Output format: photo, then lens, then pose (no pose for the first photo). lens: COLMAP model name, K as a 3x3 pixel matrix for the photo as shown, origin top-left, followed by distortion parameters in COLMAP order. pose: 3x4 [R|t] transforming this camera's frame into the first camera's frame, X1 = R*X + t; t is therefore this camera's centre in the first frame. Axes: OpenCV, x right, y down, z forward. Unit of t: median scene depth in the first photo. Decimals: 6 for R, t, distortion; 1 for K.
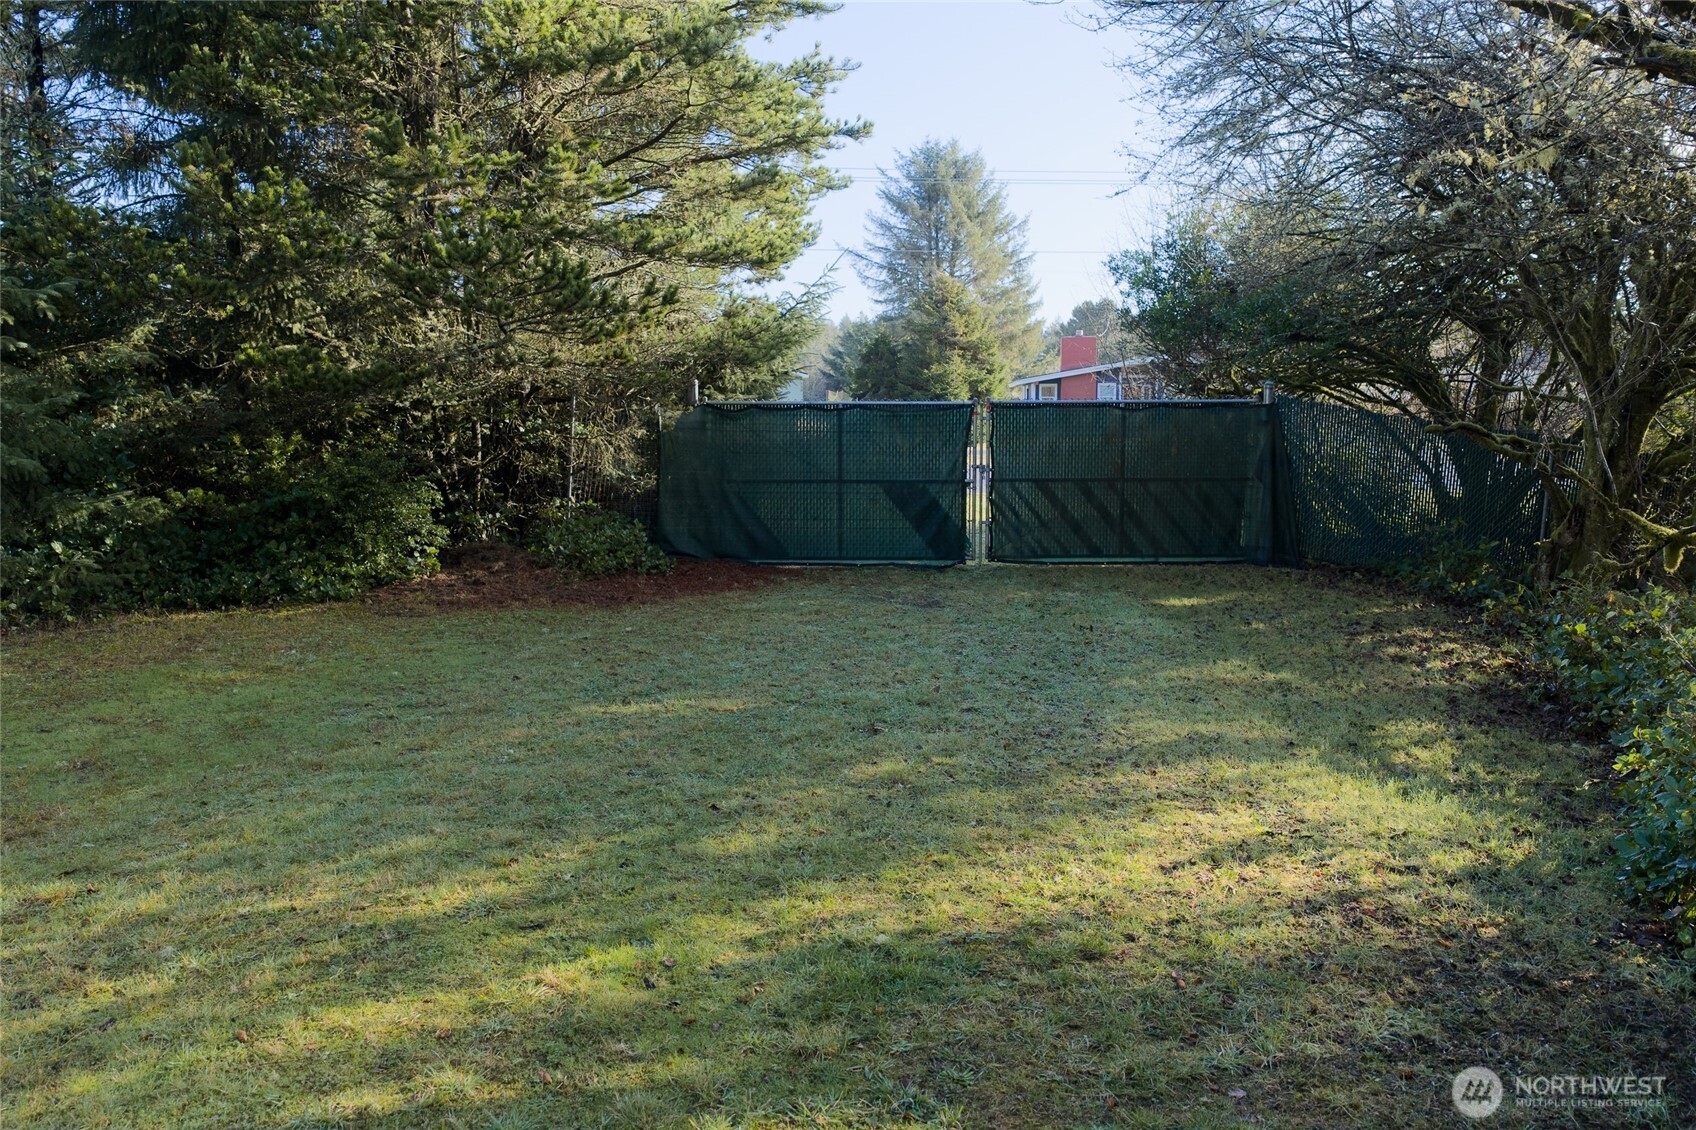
lens RADIAL K [[1404.8, 0, 848.0], [0, 1404.8, 564.3], [0, 0, 1]] dist [0.019506, -0.023088]
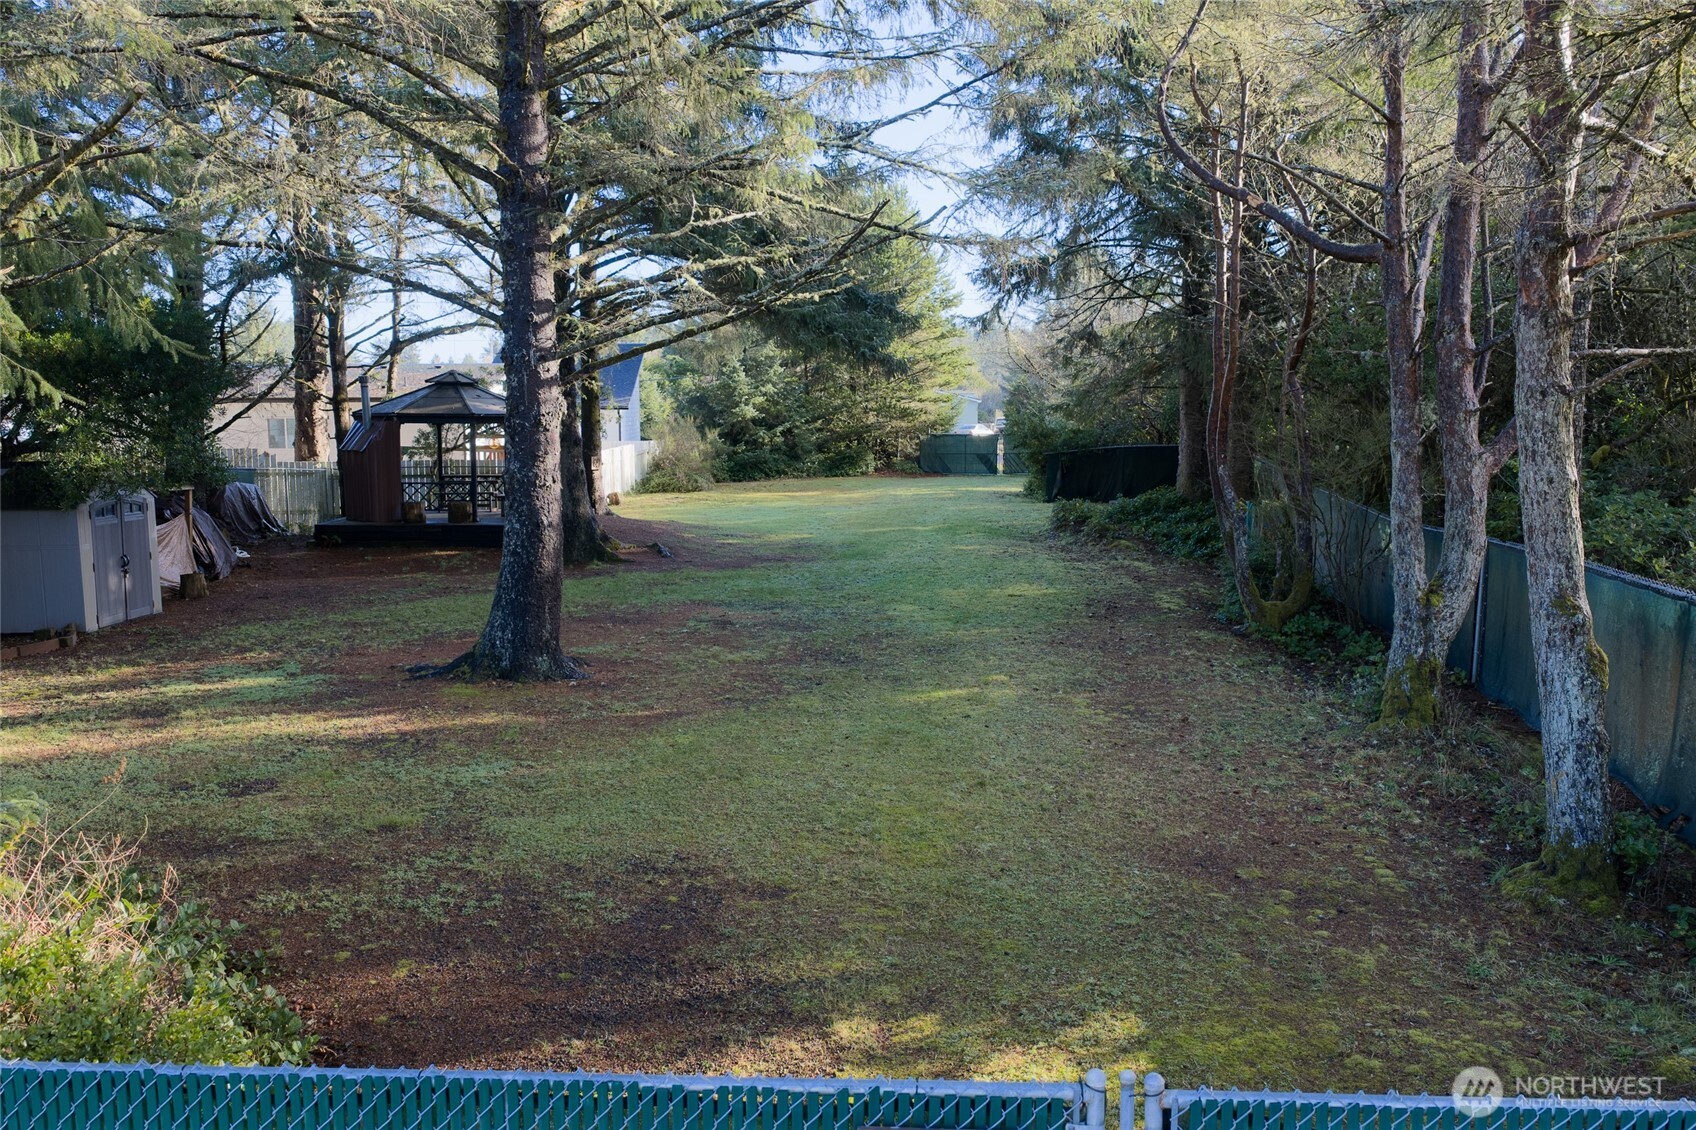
lens RADIAL K [[1404.8, 0, 847.4], [0, 1404.8, 565.7], [0, 0, 1]] dist [0.019506, -0.023088]
pose [[0.989334, 0.015061, -0.144887, 0.258461], [-0.015135, 0.999885, 0.000594, 0.274688], [0.144880, 0.001606, 0.989448, -3.144450]]
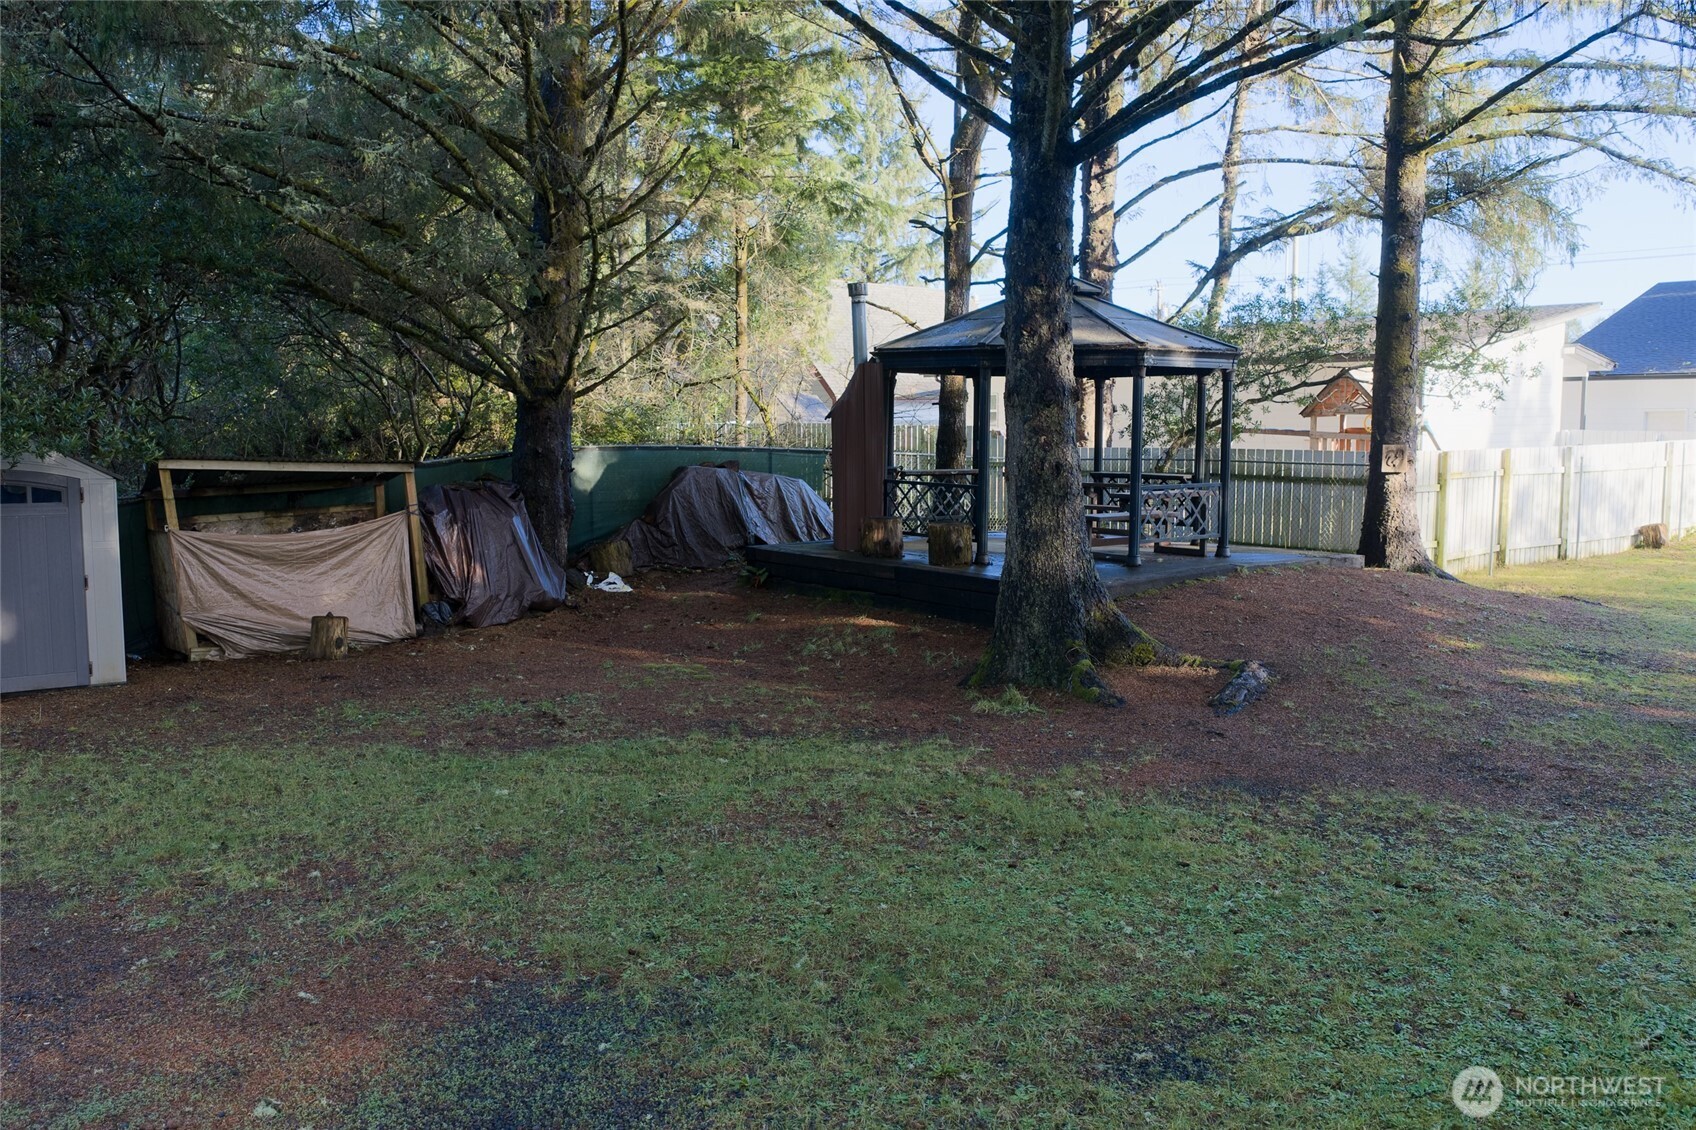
lens RADIAL K [[1404.8, 0, 847.5], [0, 1404.8, 566.3], [0, 0, 1]] dist [0.019506, -0.023088]
pose [[0.504388, 0.093882, -0.858359, 0.234667], [-0.098440, 0.993843, 0.050855, 0.180716], [0.857848, 0.058846, 0.510524, -1.795826]]
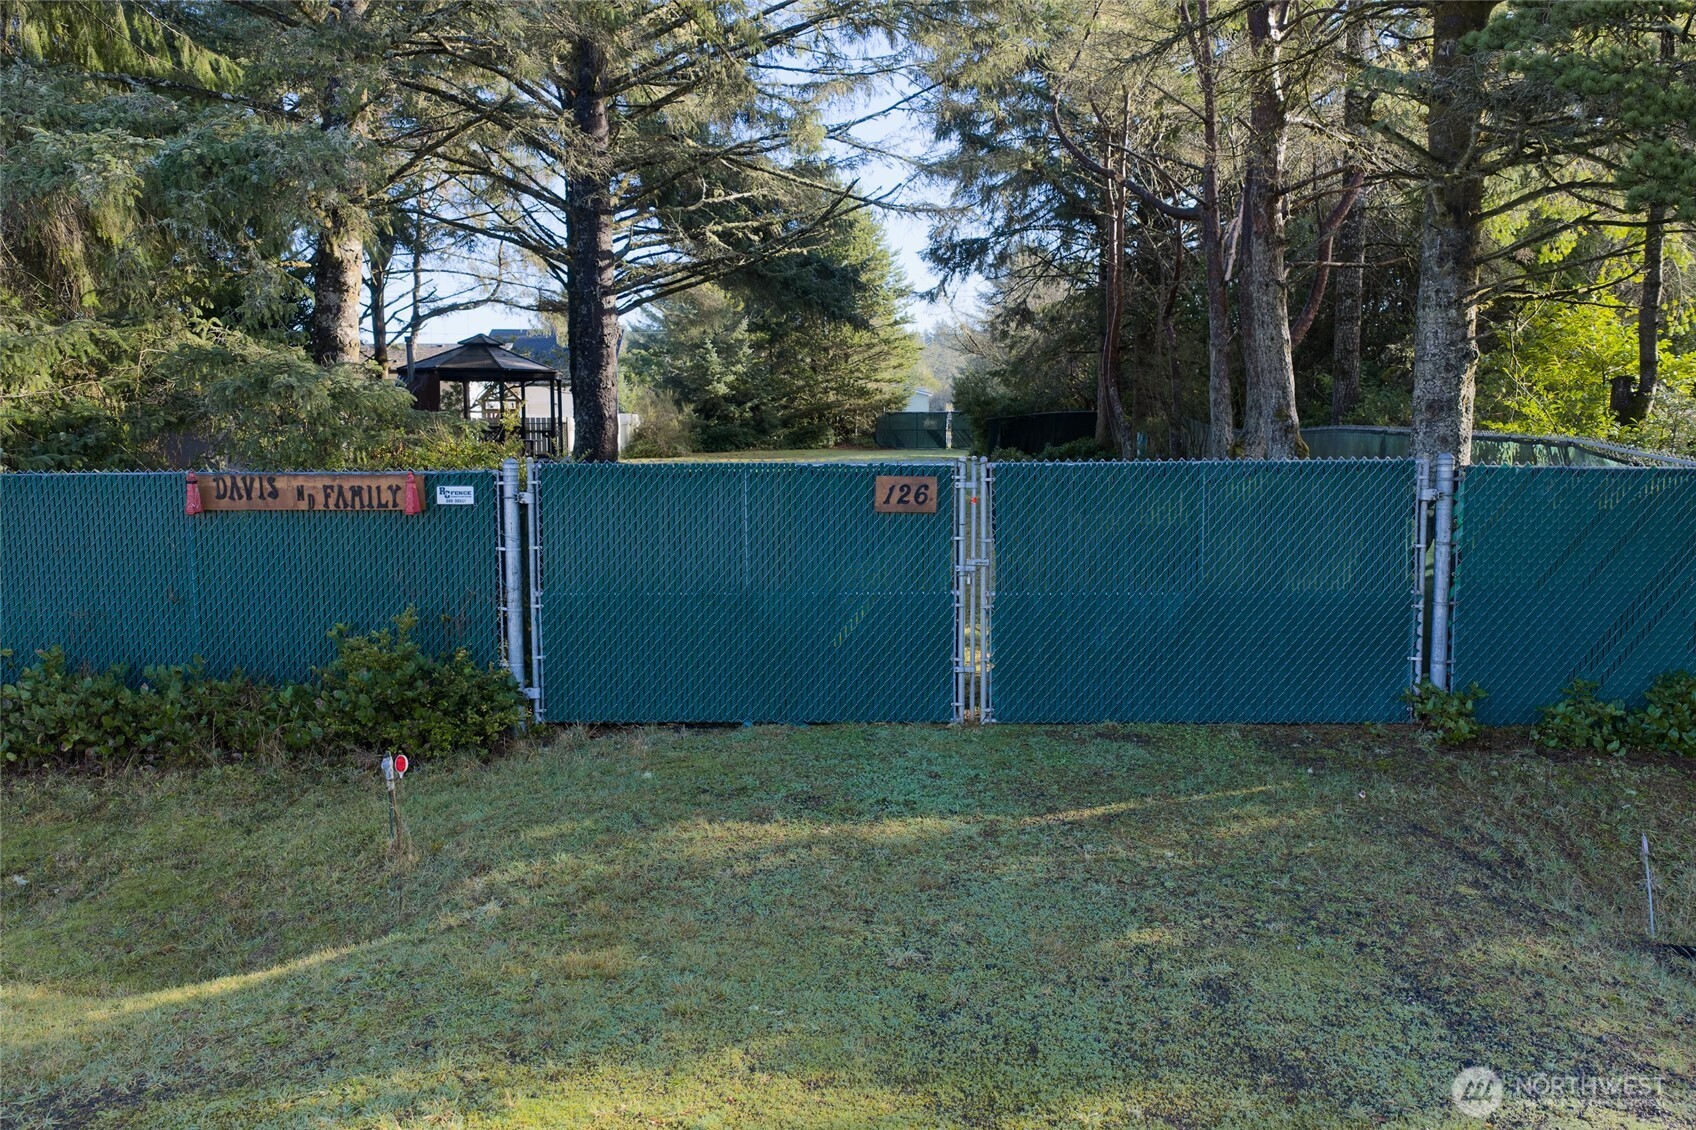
lens RADIAL K [[1404.8, 0, 847.7], [0, 1404.8, 564.5], [0, 0, 1]] dist [0.019506, -0.023088]
pose [[0.993719, 0.010044, -0.111457, 0.285790], [-0.010801, 0.999923, -0.006185, 0.409661], [0.111386, 0.007350, 0.993750, -3.539770]]
